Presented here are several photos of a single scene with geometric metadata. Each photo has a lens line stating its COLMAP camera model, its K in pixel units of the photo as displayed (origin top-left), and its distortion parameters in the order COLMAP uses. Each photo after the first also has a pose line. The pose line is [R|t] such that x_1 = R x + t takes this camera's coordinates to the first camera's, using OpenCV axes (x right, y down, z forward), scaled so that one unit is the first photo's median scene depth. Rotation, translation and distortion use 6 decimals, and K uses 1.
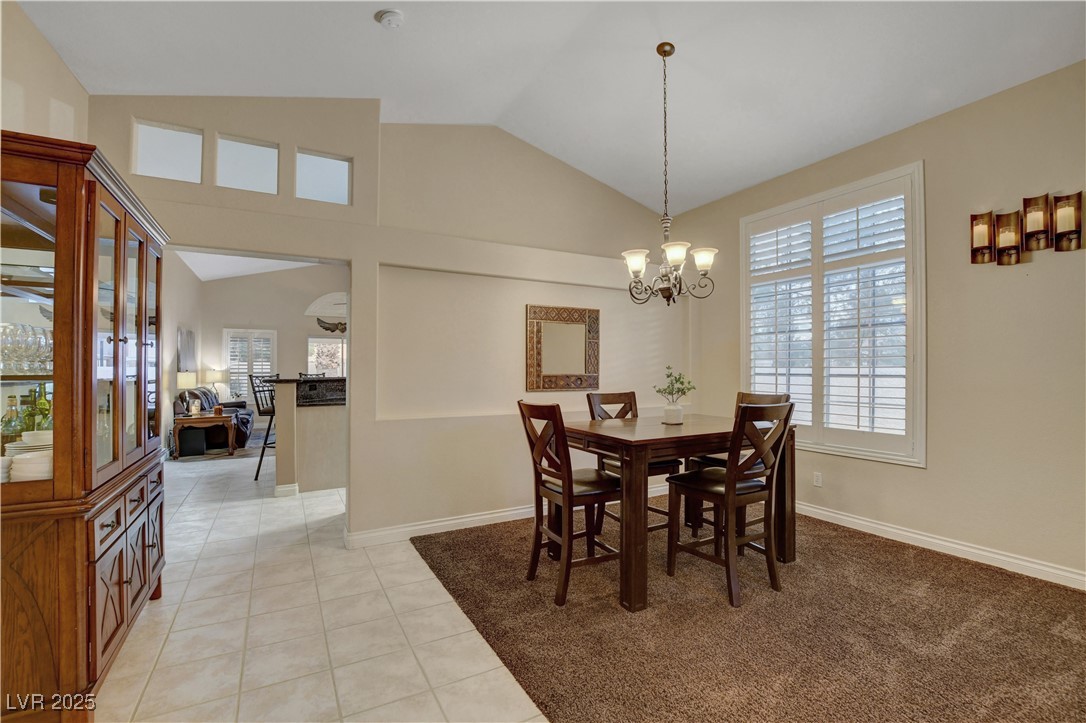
lens RADIAL K [[480.8, 0, 550.0], [0, 480.8, 364.1], [0, 0, 1]] dist [-0.030896, 0.004188]
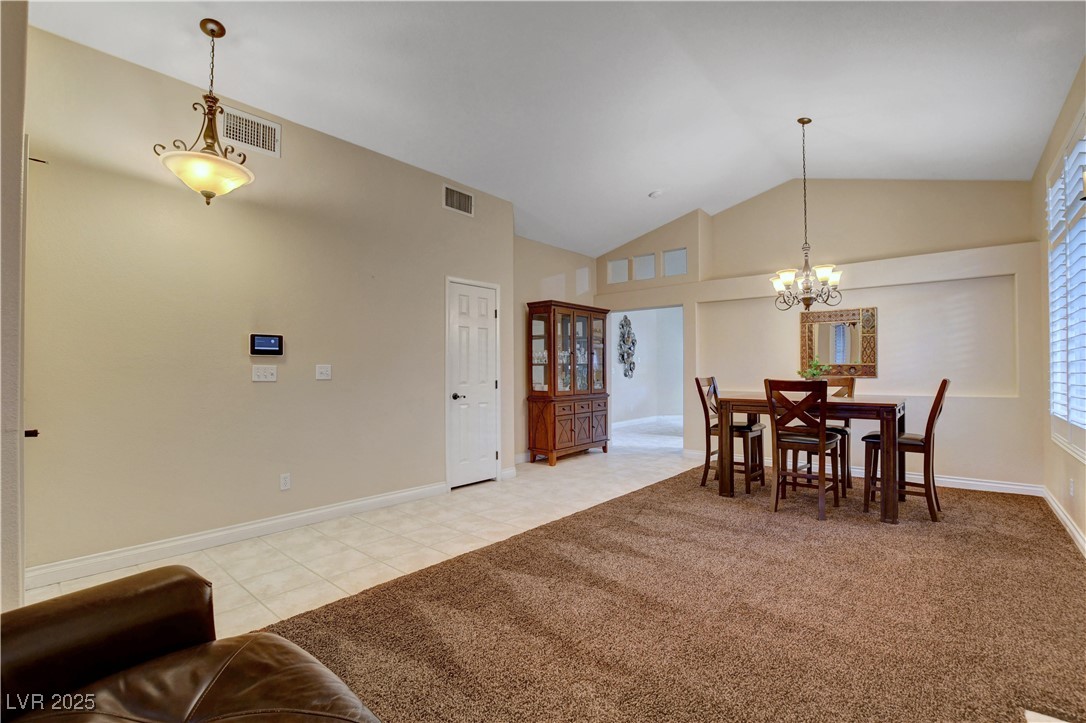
lens RADIAL K [[480.8, 0, 550.0], [0, 480.8, 364.1], [0, 0, 1]] dist [-0.030896, 0.004188]
pose [[0.341168, -0.013814, -0.939901, 1.179607], [0.011912, 0.999875, -0.010371, 0.032243], [0.939927, -0.007658, 0.341290, -0.136531]]
